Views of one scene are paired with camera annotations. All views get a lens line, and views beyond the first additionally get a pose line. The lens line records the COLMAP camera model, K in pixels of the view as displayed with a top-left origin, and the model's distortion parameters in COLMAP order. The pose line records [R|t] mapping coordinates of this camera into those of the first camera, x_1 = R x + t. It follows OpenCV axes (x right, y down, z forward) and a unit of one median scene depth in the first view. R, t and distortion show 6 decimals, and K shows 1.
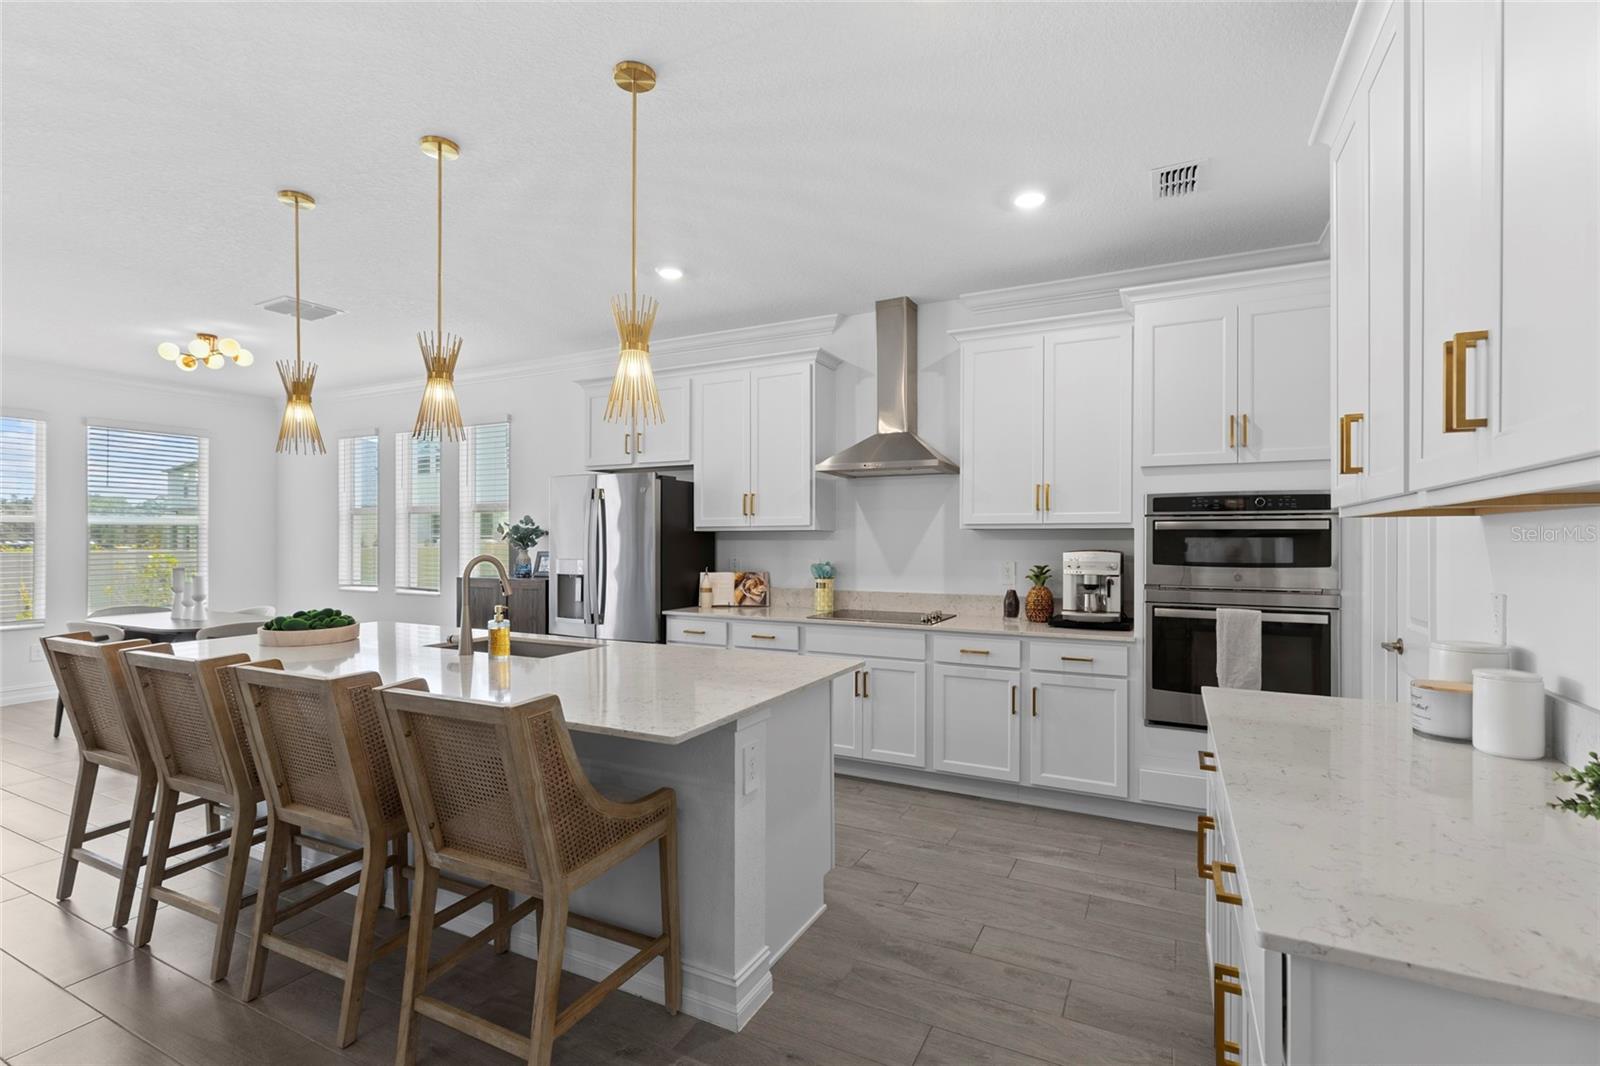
lens RADIAL K [[712.1, 0, 811.3], [0, 712.1, 548.9], [0, 0, 1]] dist [-0.002049, -0.000249]
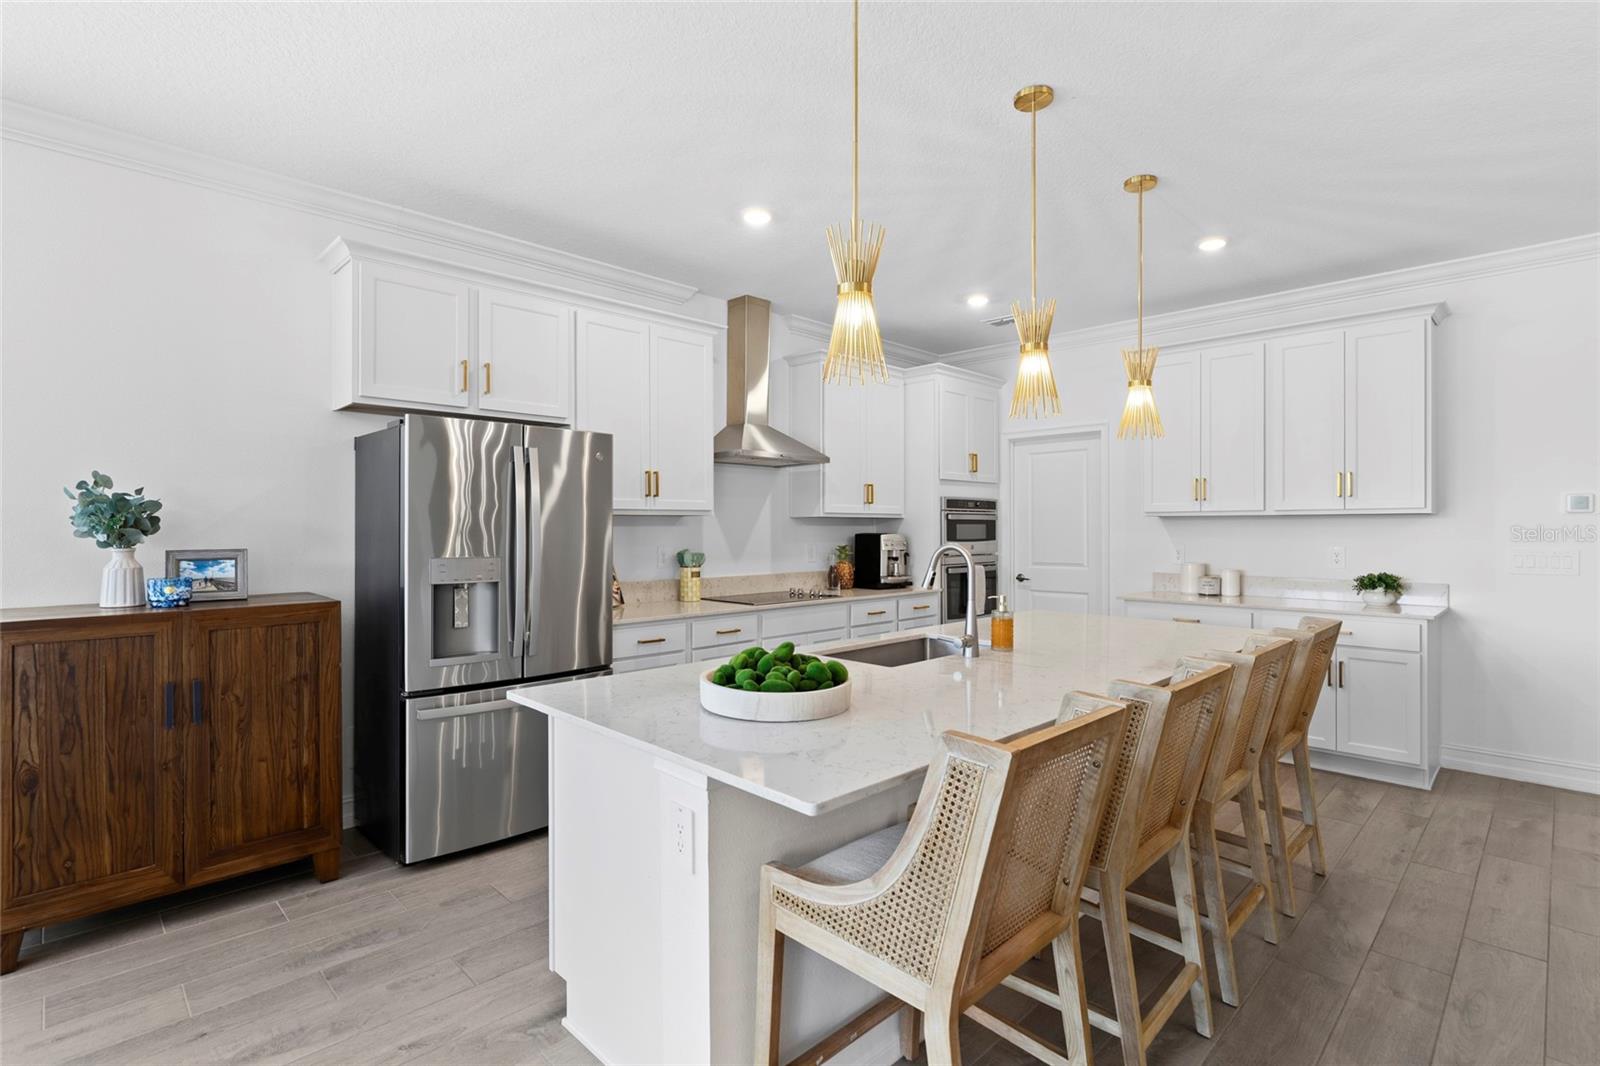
lens RADIAL K [[783.0, 0, 808.9], [0, 783.0, 531.5], [0, 0, 1]] dist [0.006297, 0.000577]
pose [[0.317305, -0.003617, 0.948317, -1.142191], [0.015673, 0.999876, -0.001431, -0.001414], [-0.948194, 0.015316, 0.317323, 0.661227]]
